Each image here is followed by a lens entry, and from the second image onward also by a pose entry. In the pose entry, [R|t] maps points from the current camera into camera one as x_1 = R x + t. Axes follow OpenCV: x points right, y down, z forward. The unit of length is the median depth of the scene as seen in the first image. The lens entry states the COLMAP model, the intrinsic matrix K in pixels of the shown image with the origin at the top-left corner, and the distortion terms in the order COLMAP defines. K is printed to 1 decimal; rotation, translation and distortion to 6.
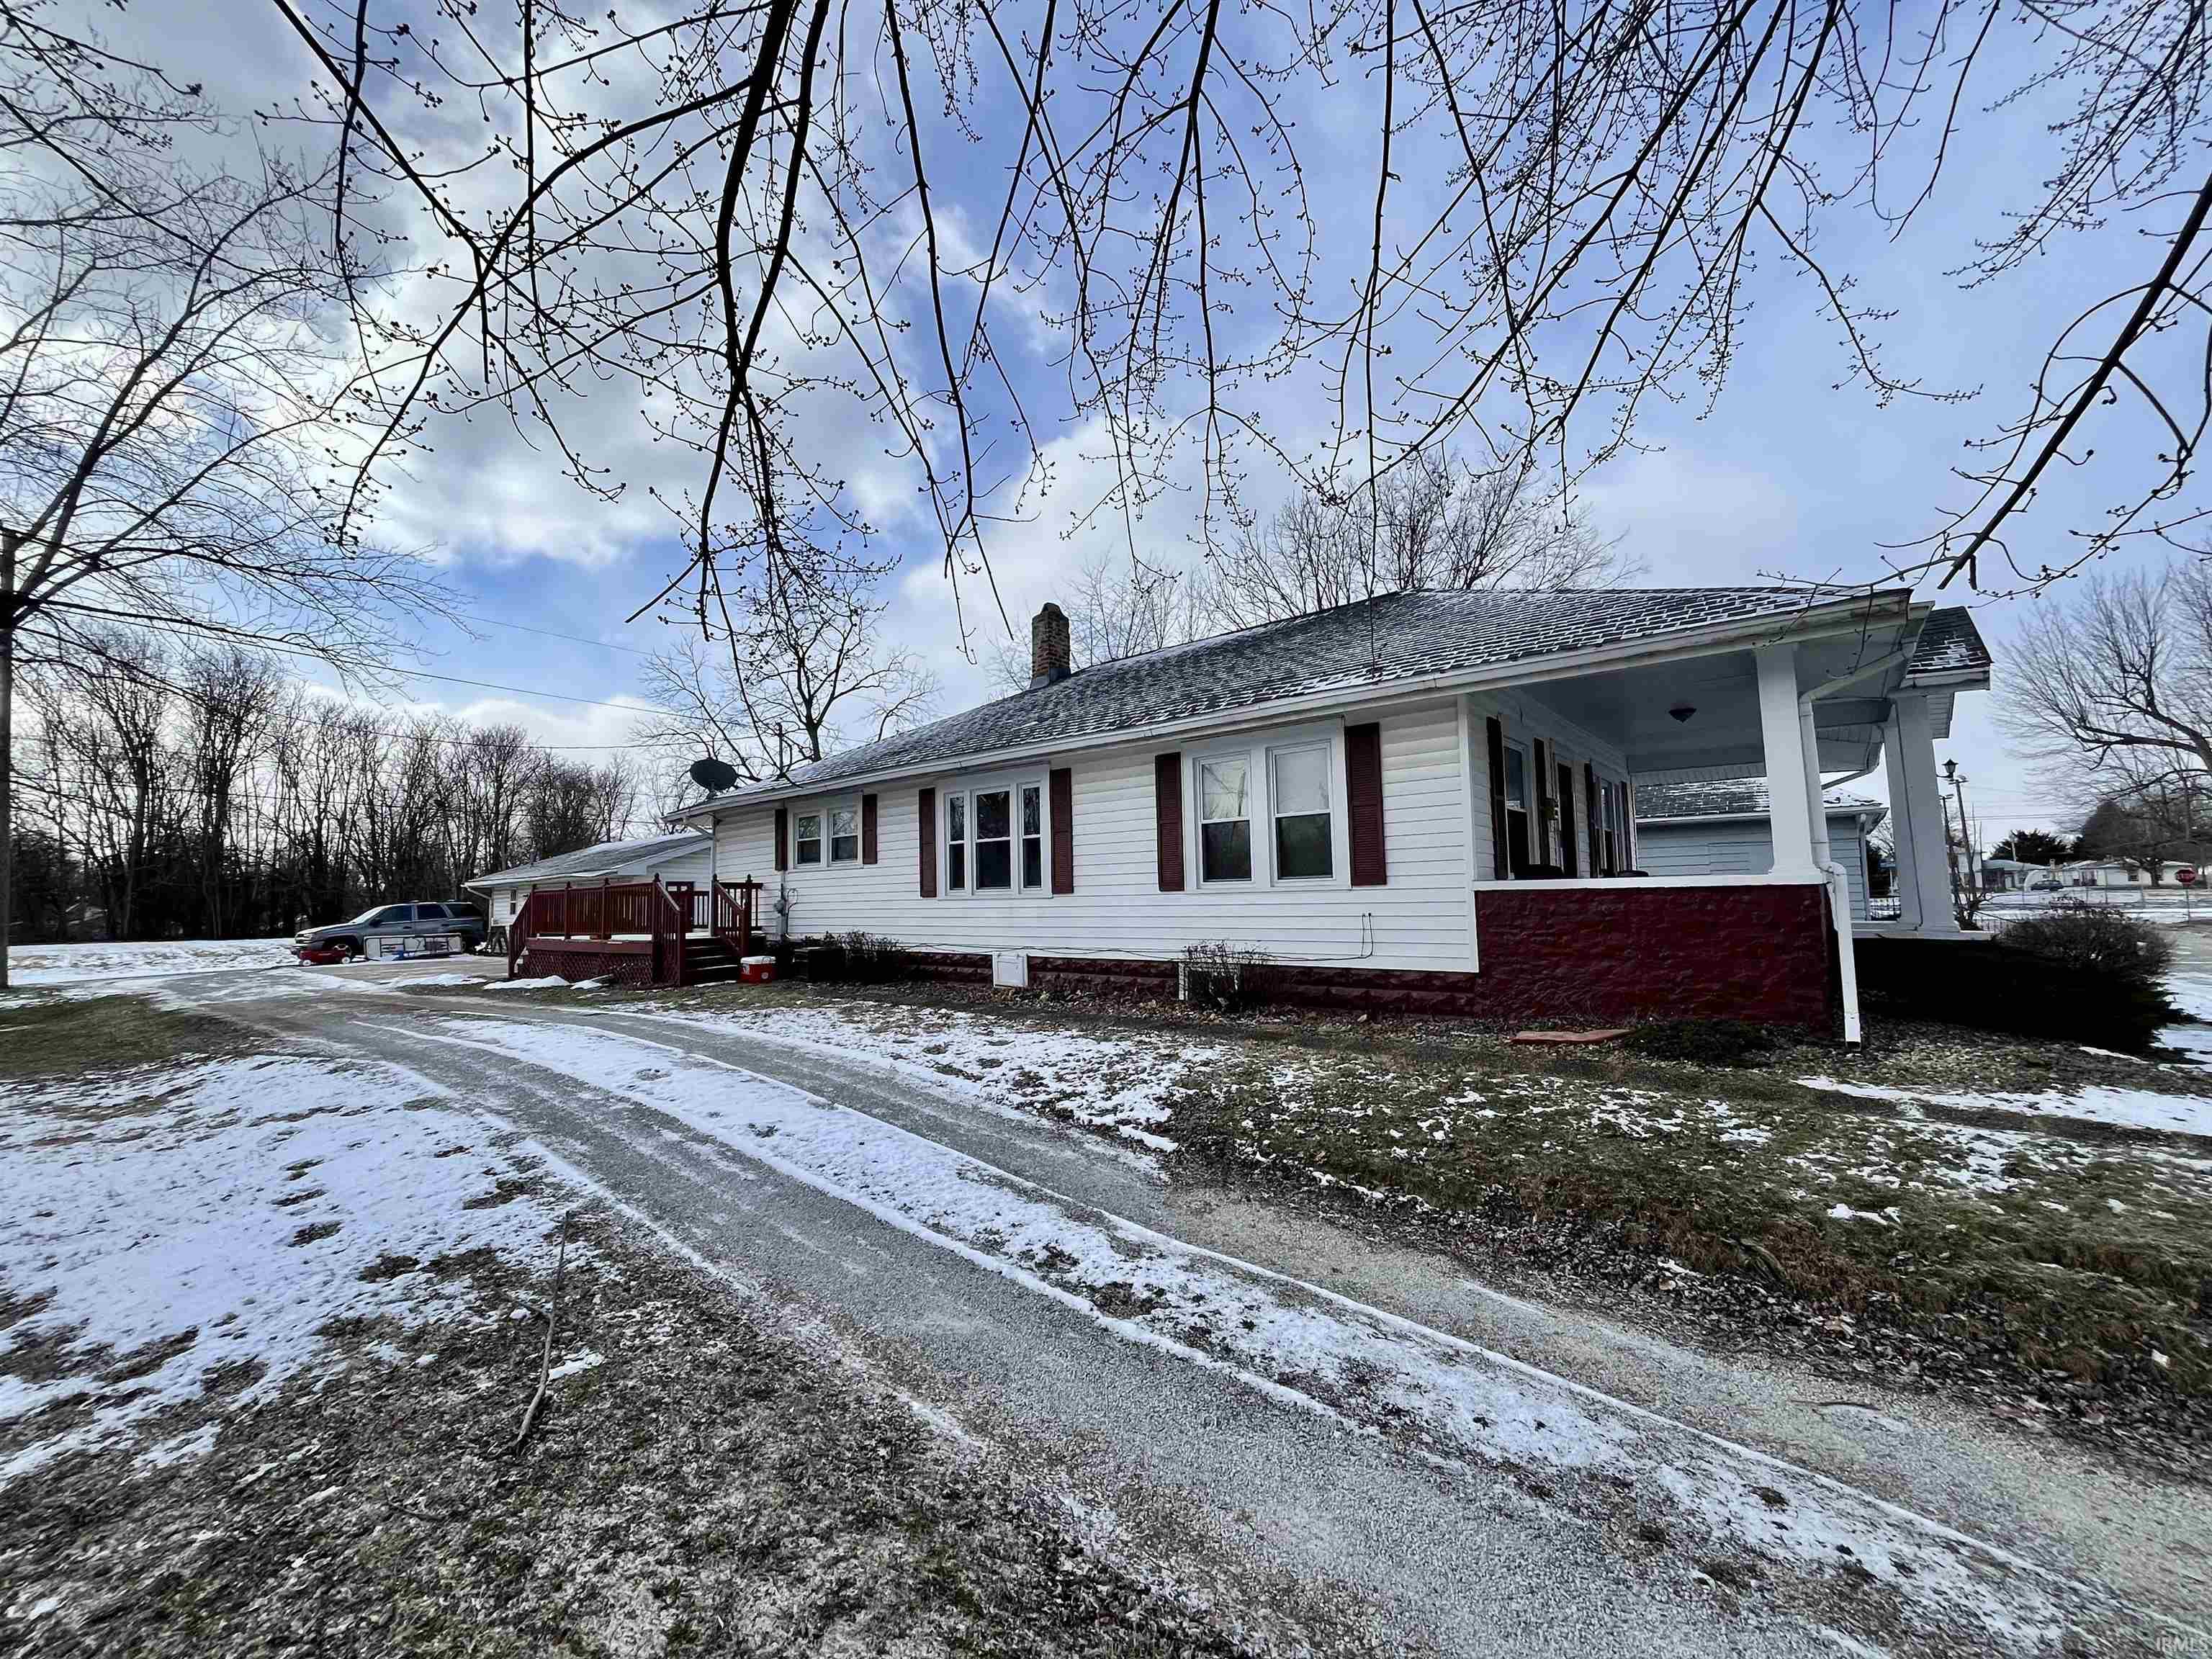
lens RADIAL K [[899.1, 0, 1116.5], [0, 899.1, 832.7], [0, 0, 1]] dist [-0.000471, -0.000505]
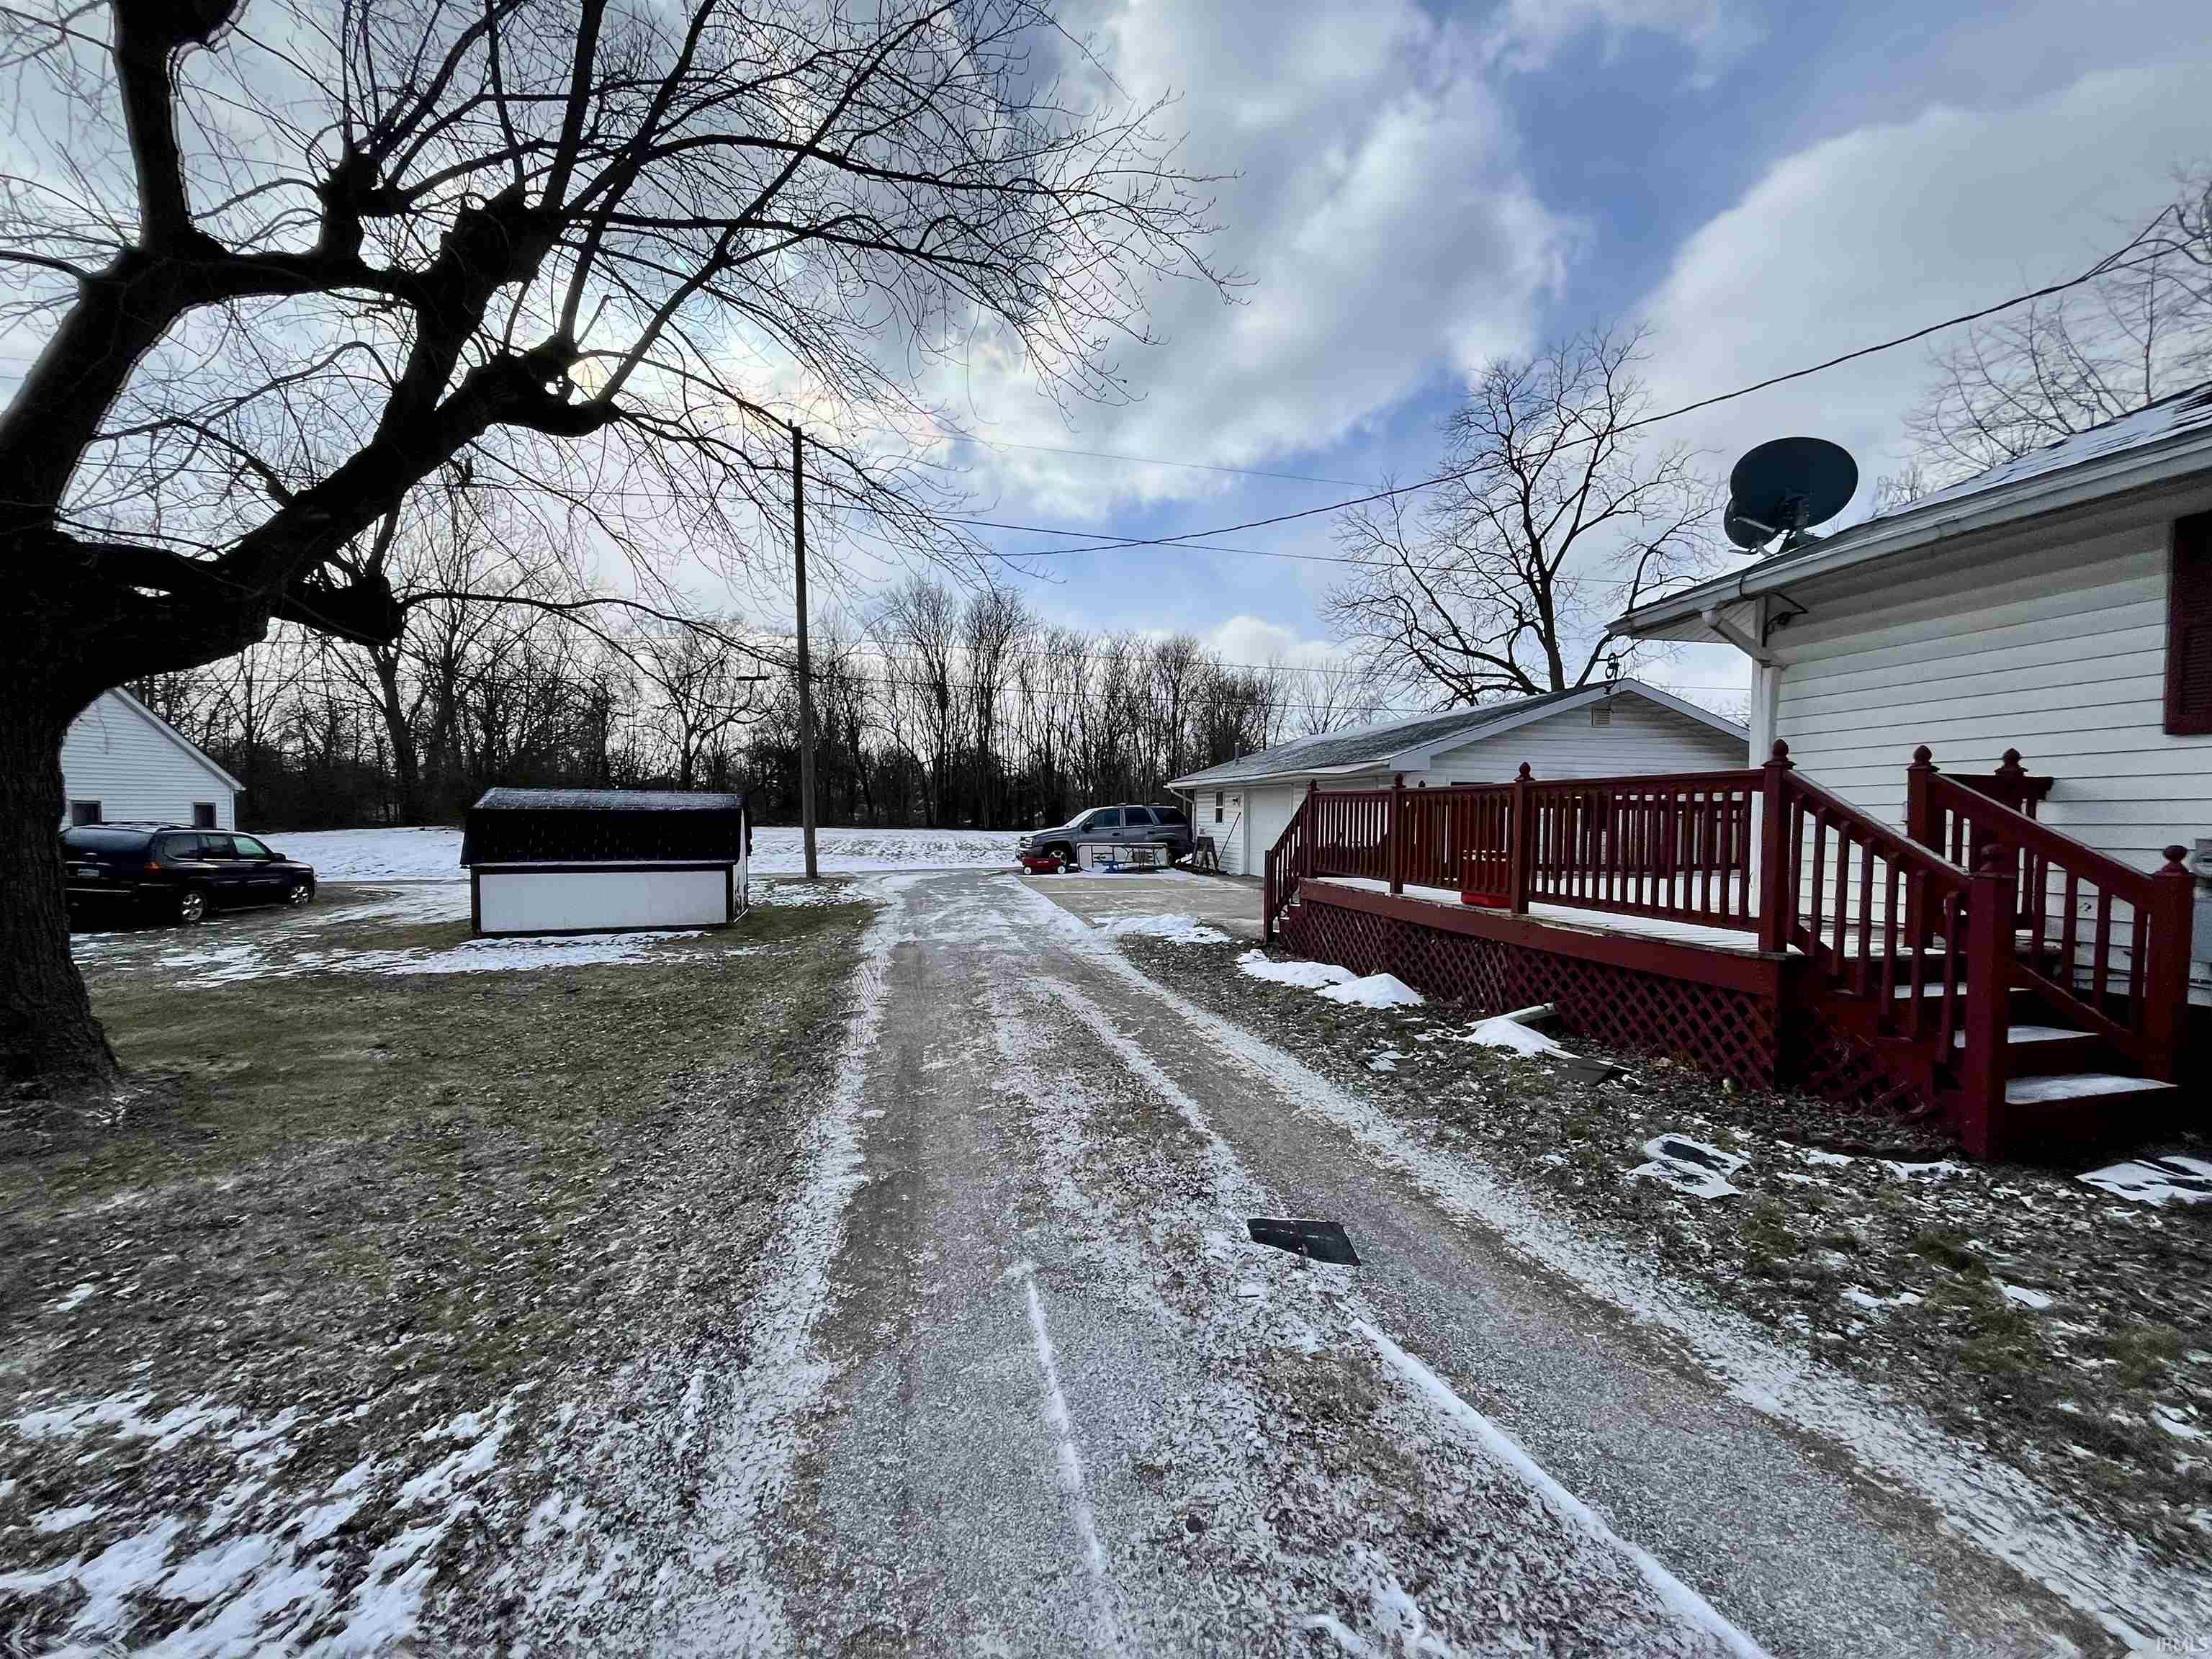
lens RADIAL K [[899.1, 0, 1098.4], [0, 899.1, 843.5], [0, 0, 1]] dist [-0.000471, -0.000505]
pose [[0.780048, 0.051789, -0.623572, -0.269685], [0.018002, 0.994299, 0.105099, 0.024238], [0.625460, -0.093208, 0.774669, 0.328103]]
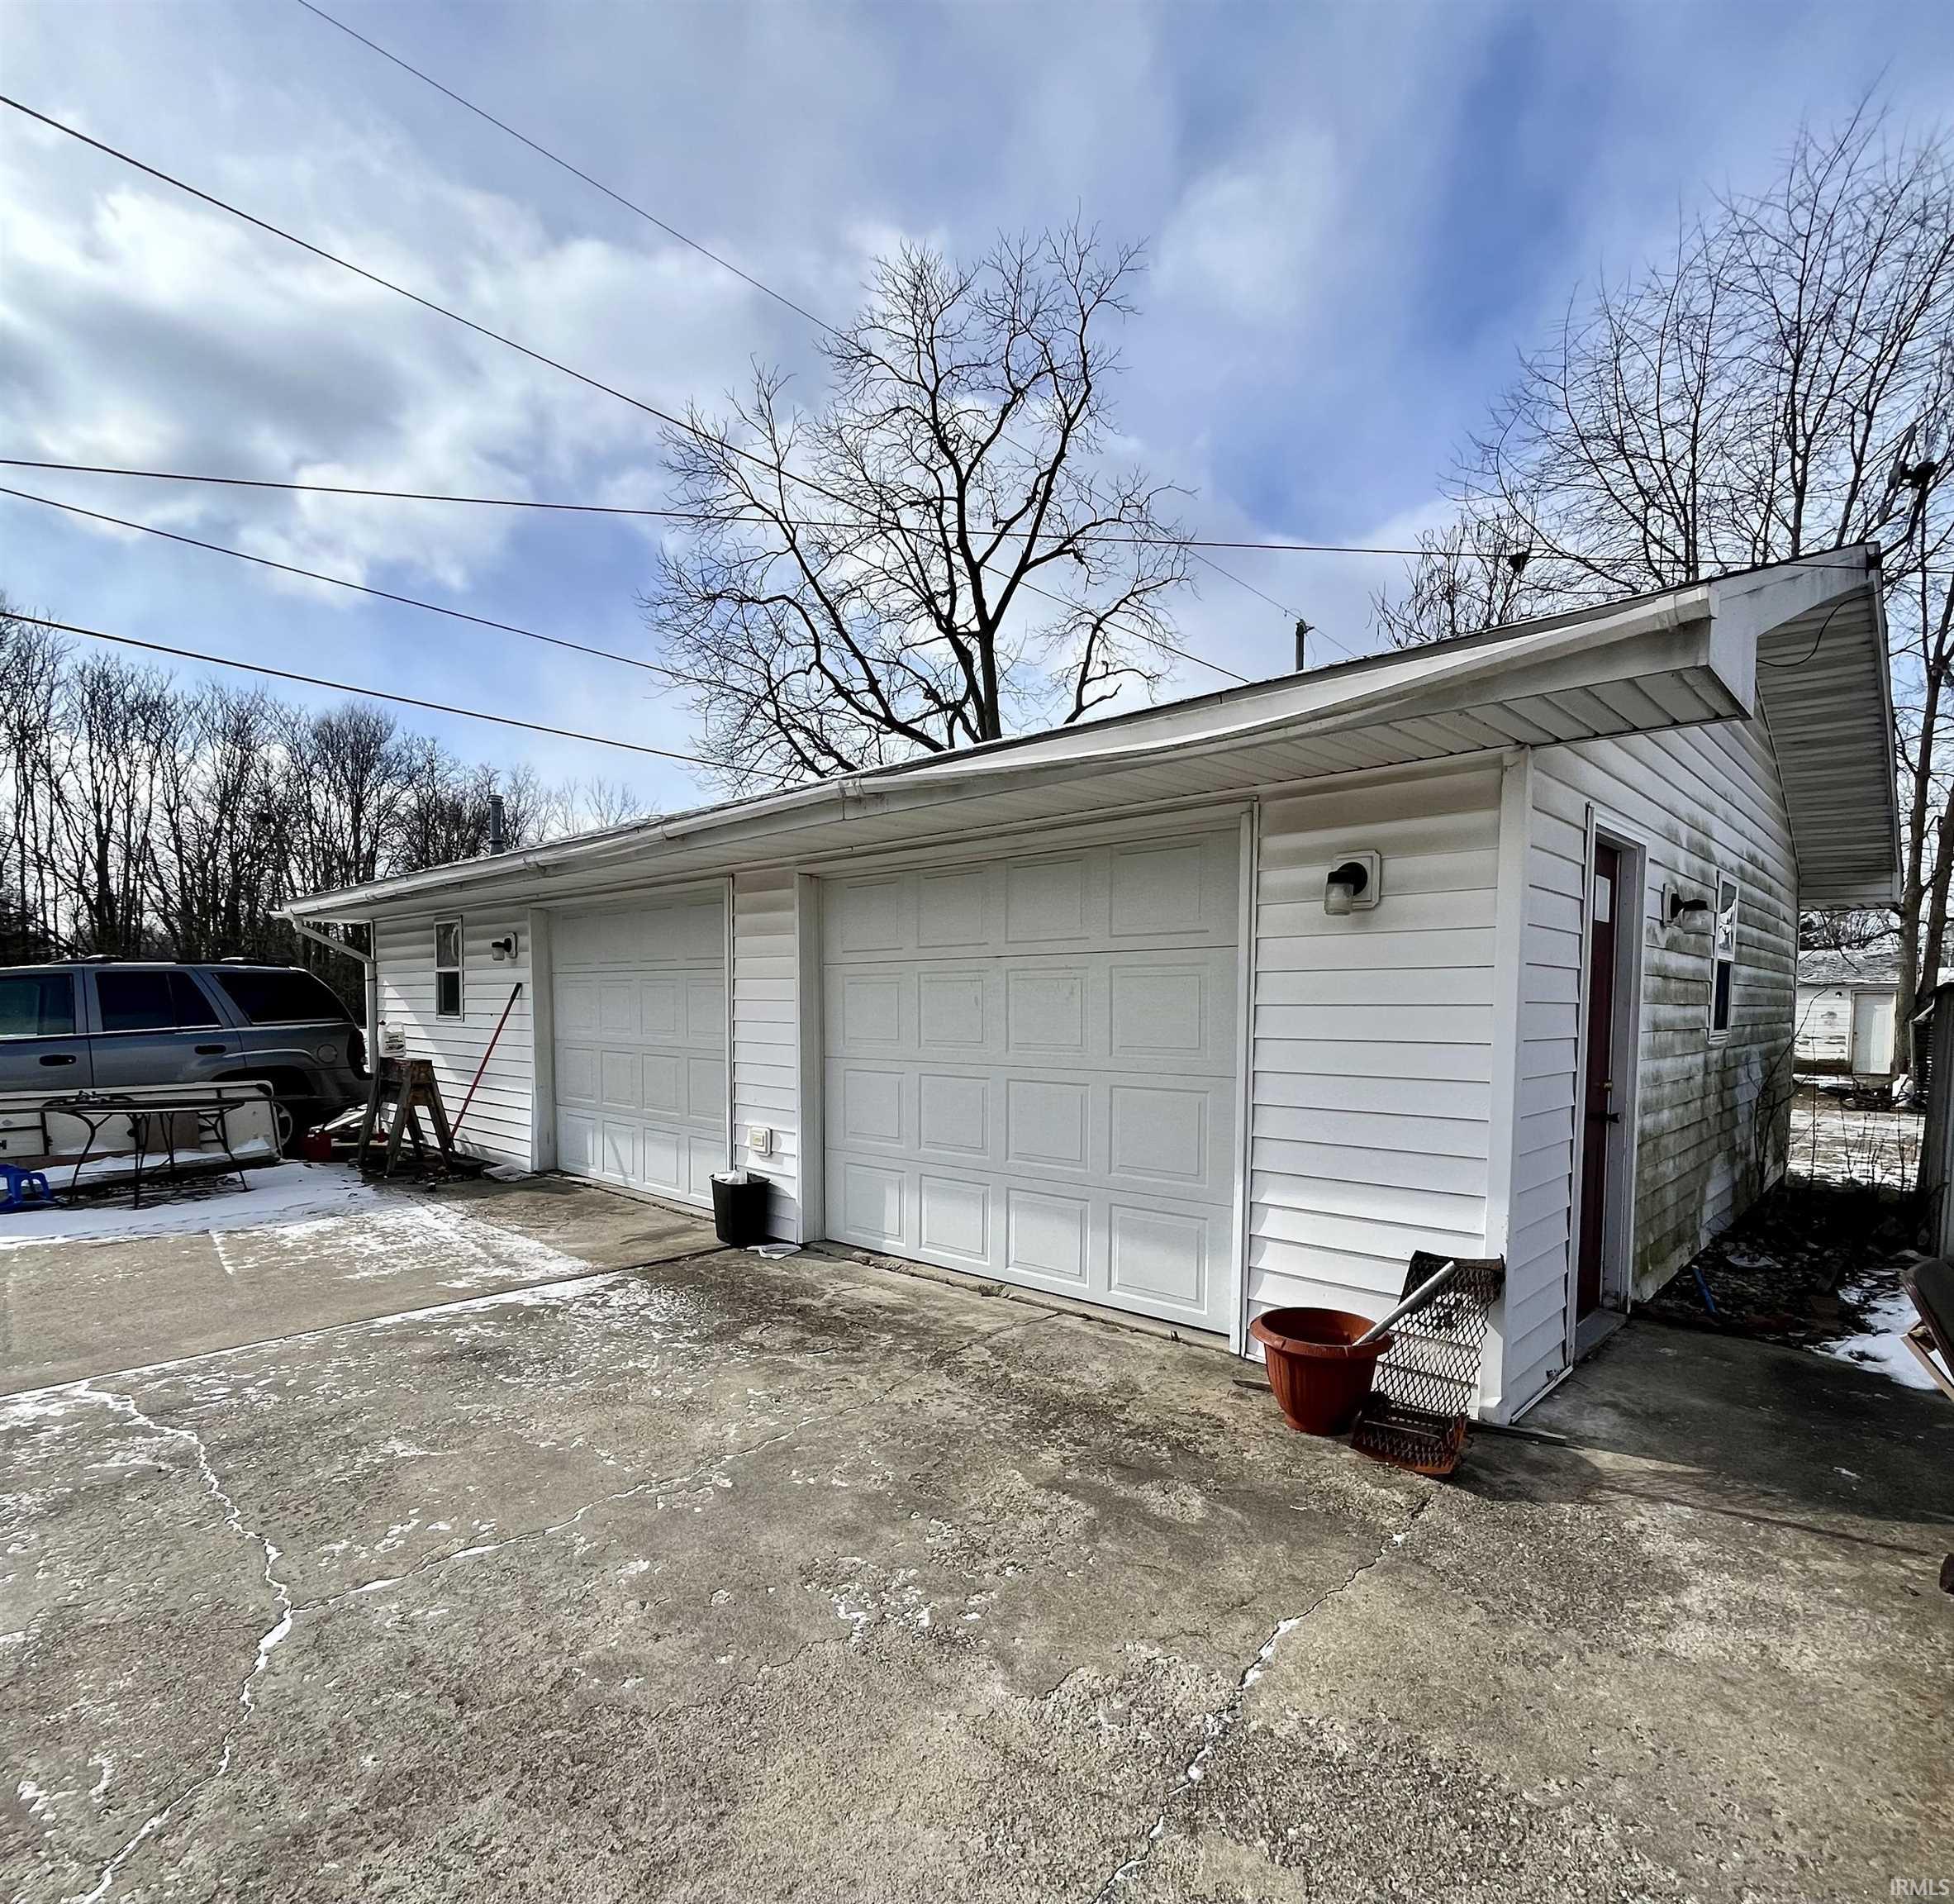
lens RADIAL K [[1063.2, 0, 989.1], [0, 1063.2, 1062.9], [0, 0, 1]] dist [-0.015801, -0.001519]
pose [[0.997559, 0.030090, -0.063016, -0.516143], [-0.021593, 0.991091, 0.131421, 0.062921], [0.066409, -0.129740, 0.989322, 0.731314]]
